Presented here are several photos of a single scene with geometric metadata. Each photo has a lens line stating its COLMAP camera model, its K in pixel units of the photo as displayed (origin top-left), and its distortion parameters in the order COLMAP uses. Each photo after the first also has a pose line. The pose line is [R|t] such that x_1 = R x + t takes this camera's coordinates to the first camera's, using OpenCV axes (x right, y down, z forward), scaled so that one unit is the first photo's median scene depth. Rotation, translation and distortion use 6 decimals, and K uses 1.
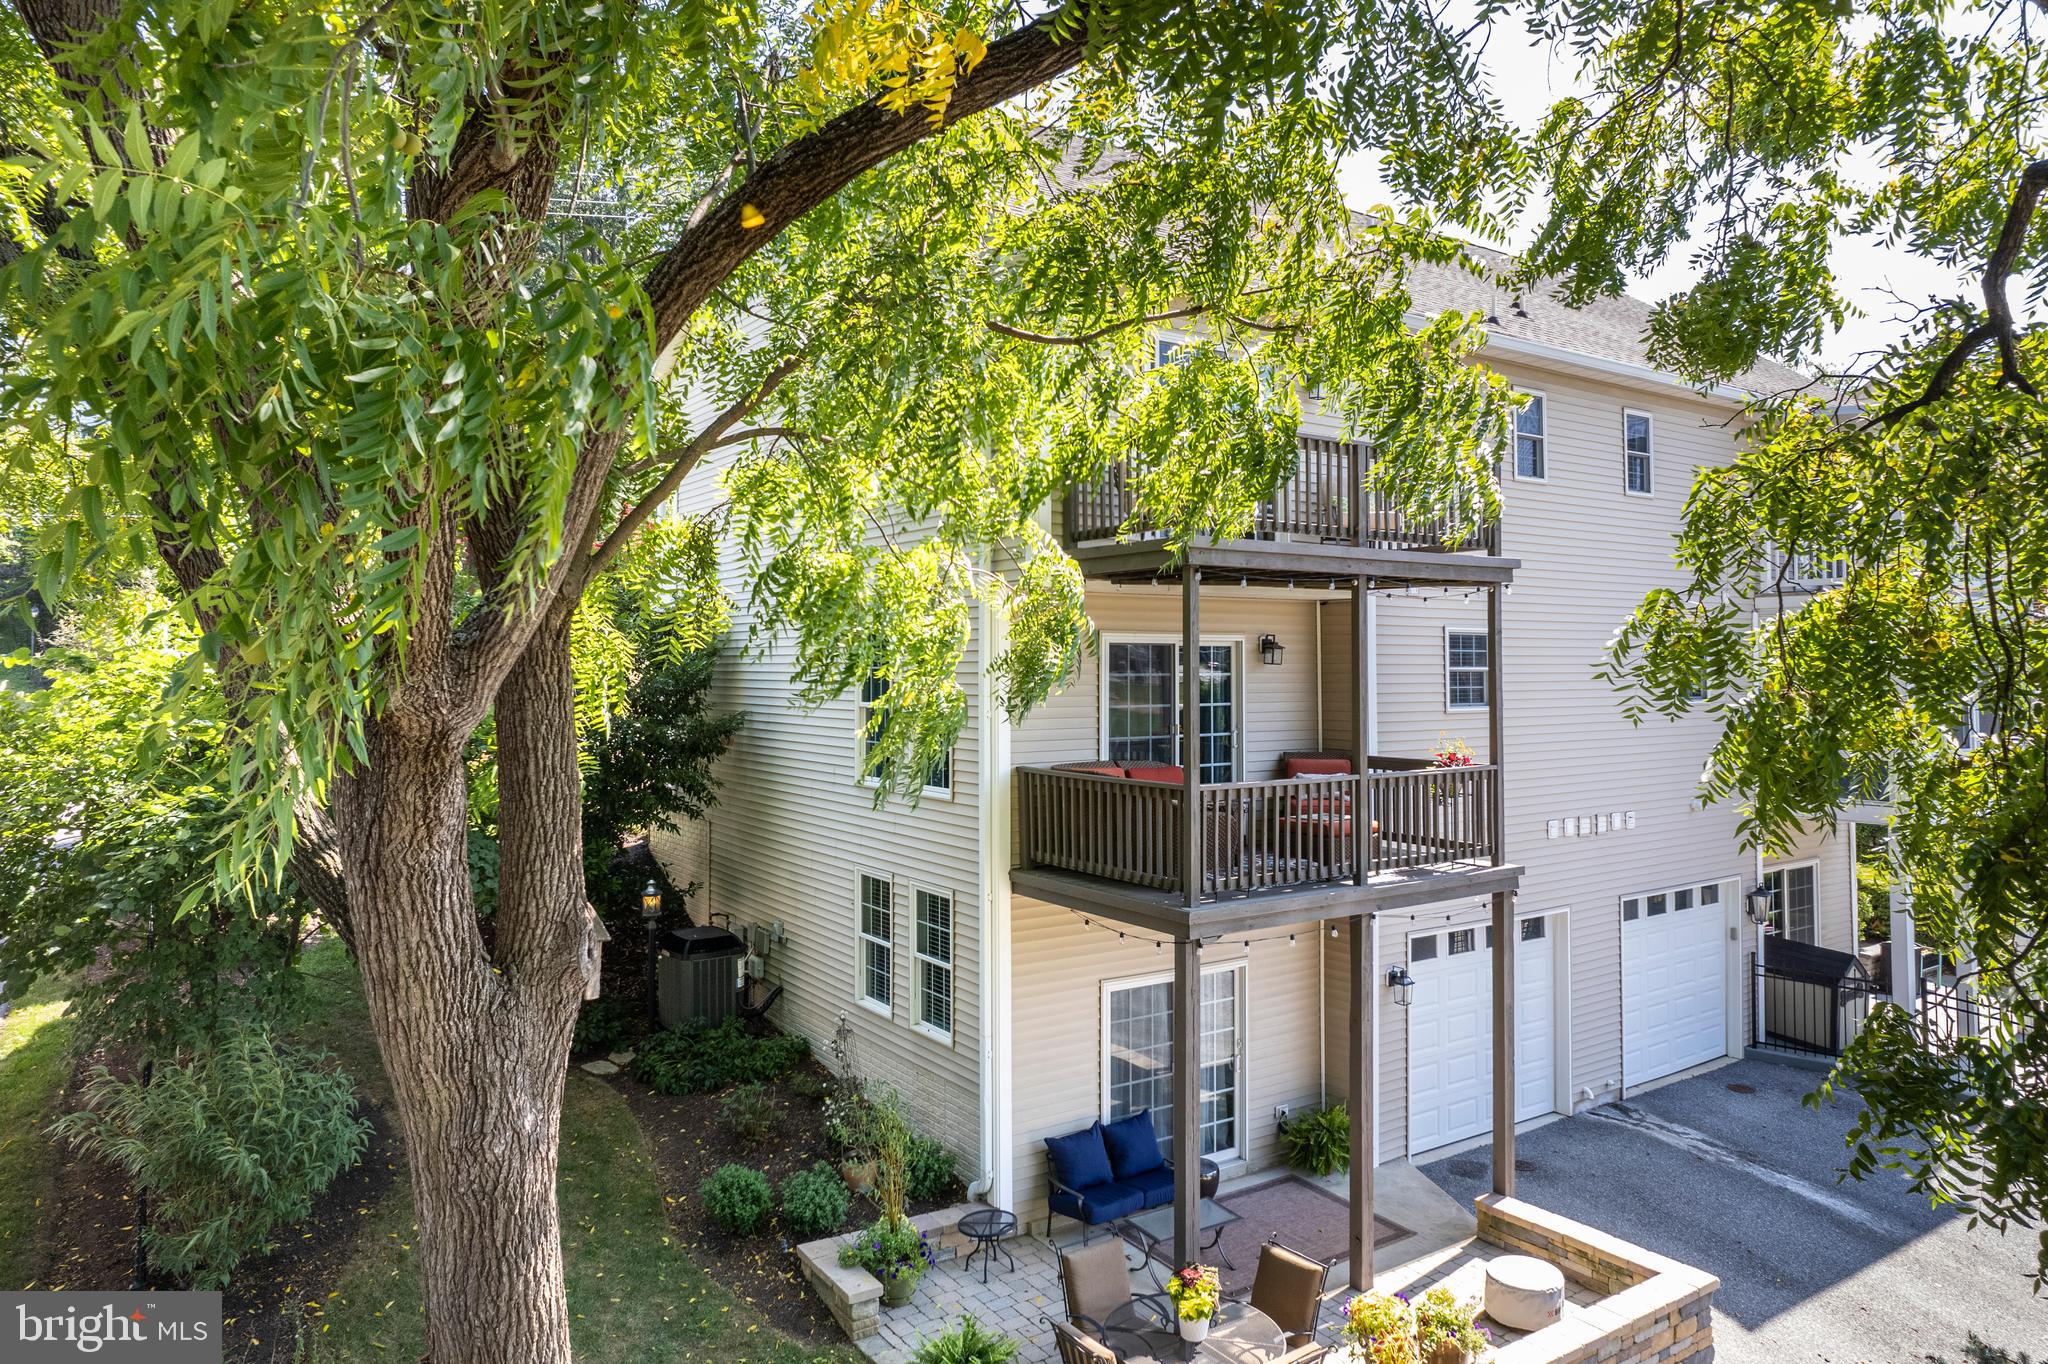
lens RADIAL K [[1286.6, 0, 1011.8], [0, 1286.6, 639.9], [0, 0, 1]] dist [-0.073370, 0.057038]
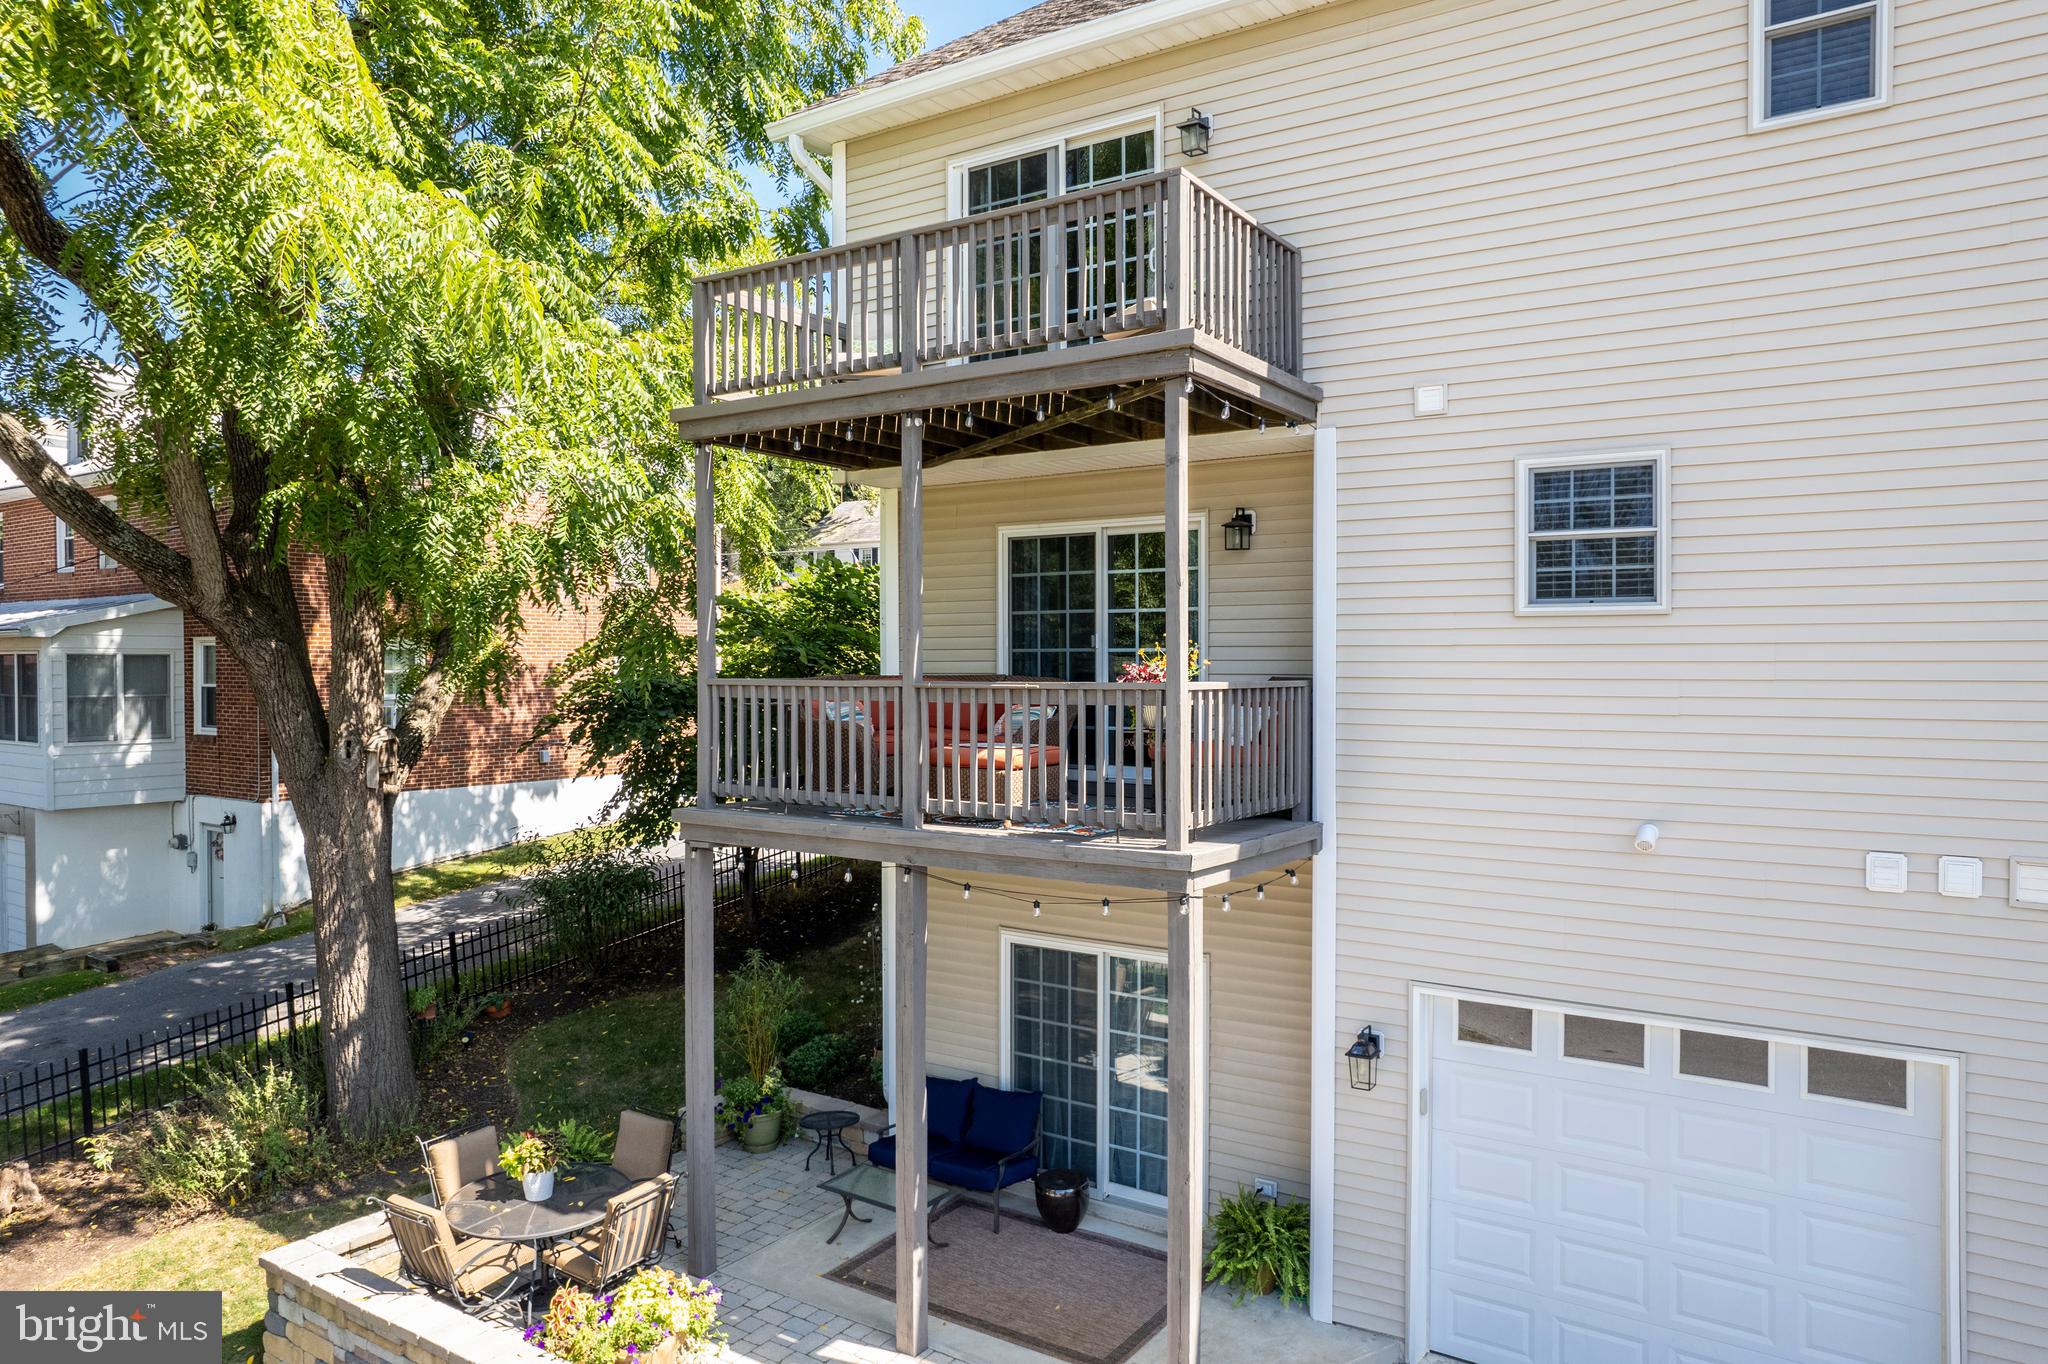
lens RADIAL K [[1286.6, 0, 1011.8], [0, 1286.6, 639.9], [0, 0, 1]] dist [-0.073370, 0.057038]
pose [[0.380201, -0.009629, -0.924854, 0.864263], [0.038517, 0.999243, 0.005430, 0.065902], [0.924101, -0.037687, 0.380284, 0.667633]]
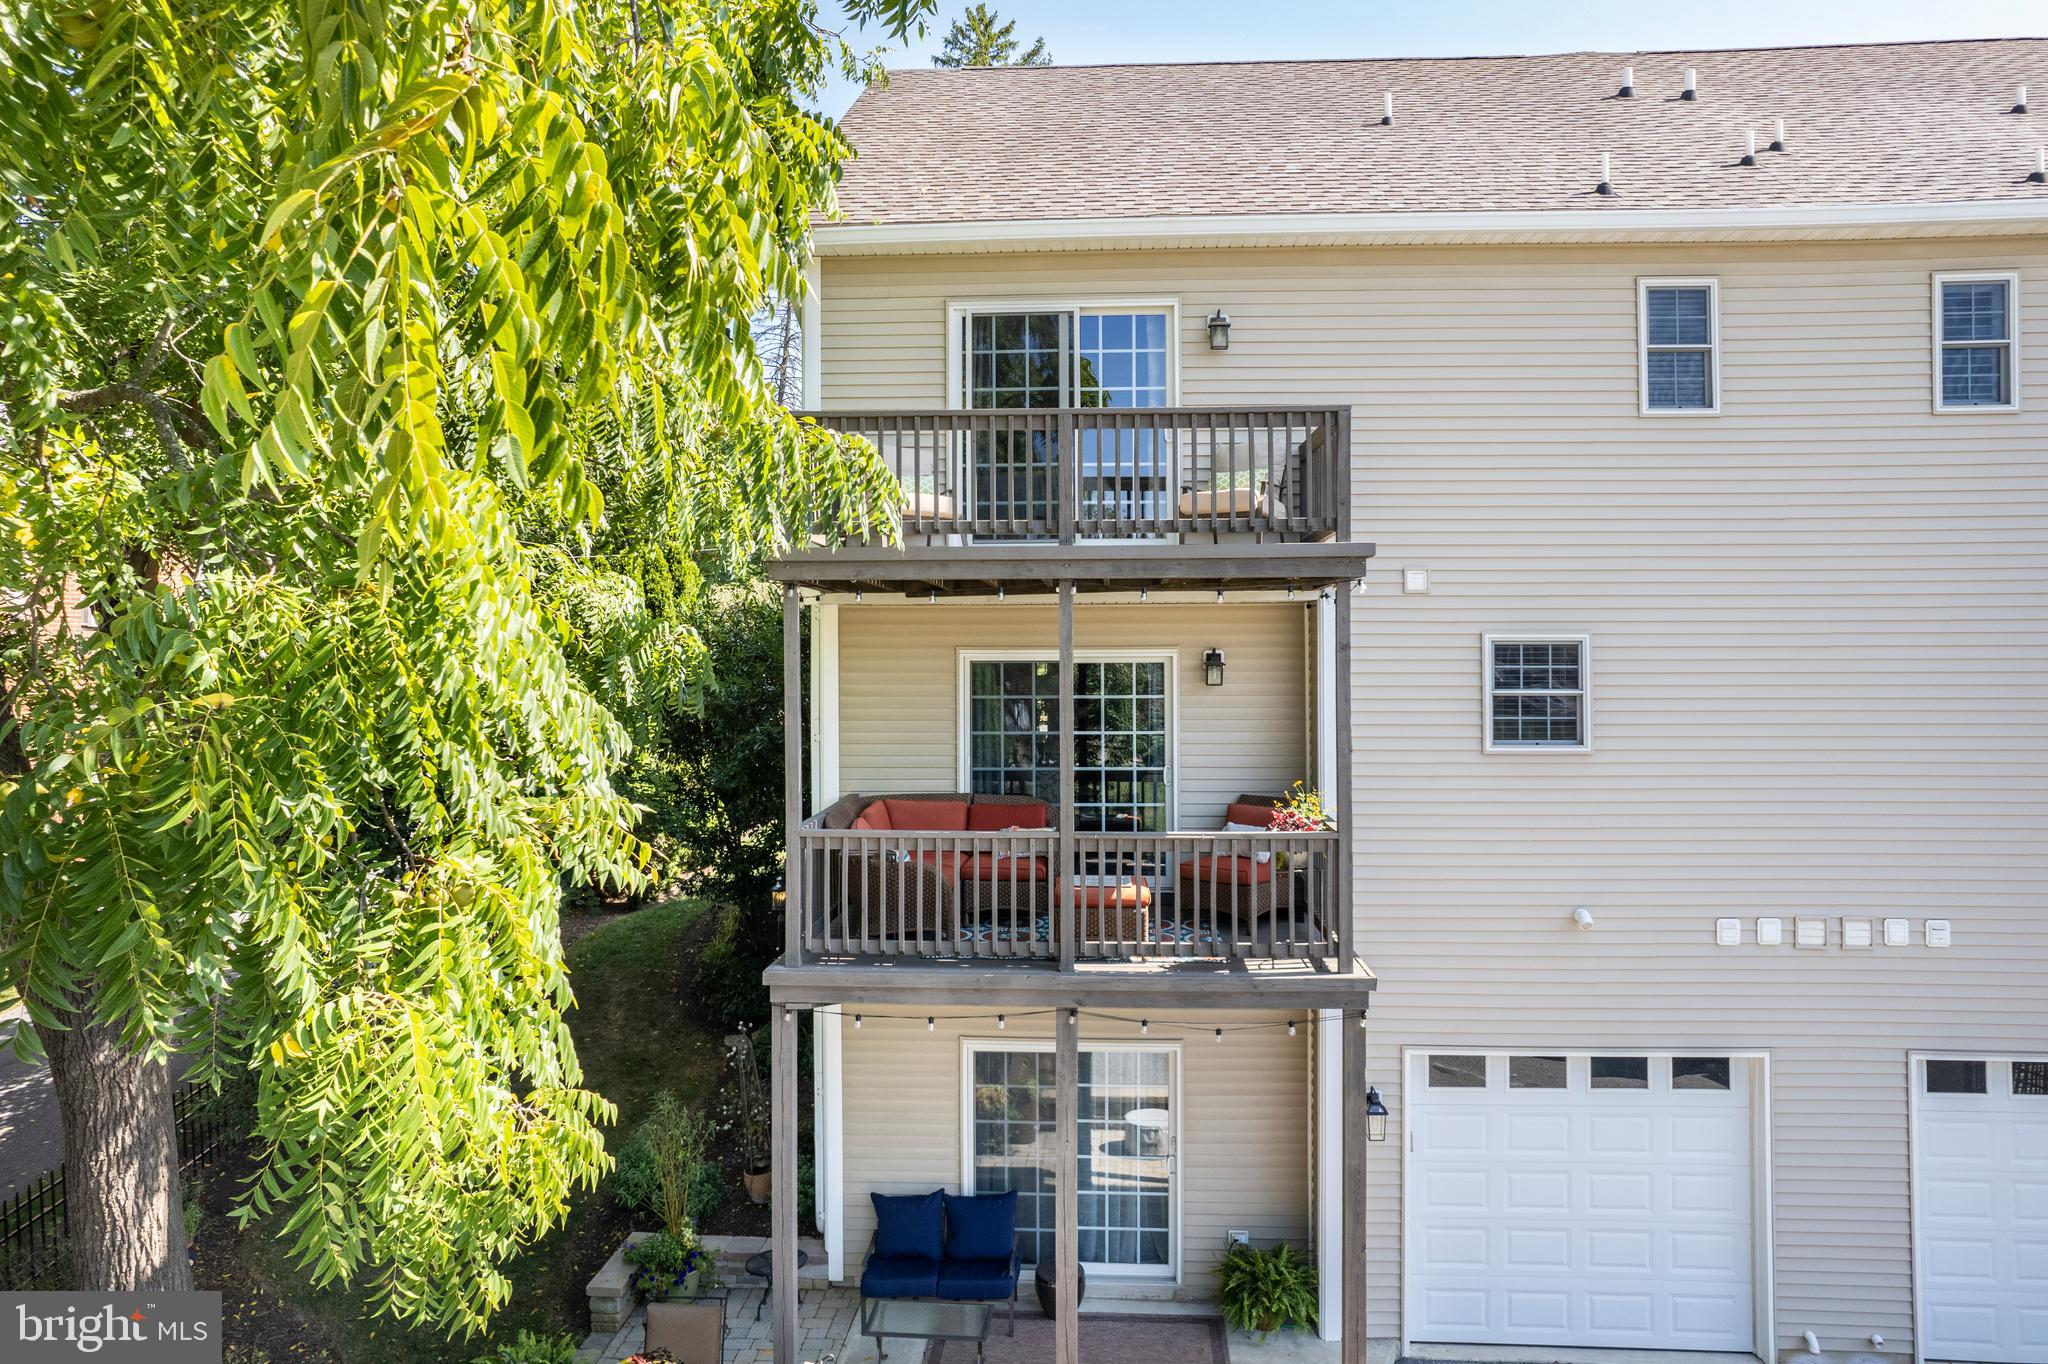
lens RADIAL K [[1326.8, 0, 920.3], [0, 1326.8, 603.4], [0, 0, 1]] dist [-0.036823, 0.002430]
pose [[0.783839, -0.023987, -0.620500, 0.622103], [0.022465, 0.999695, -0.010267, -0.029241], [0.620557, -0.005892, 0.784139, 0.245711]]
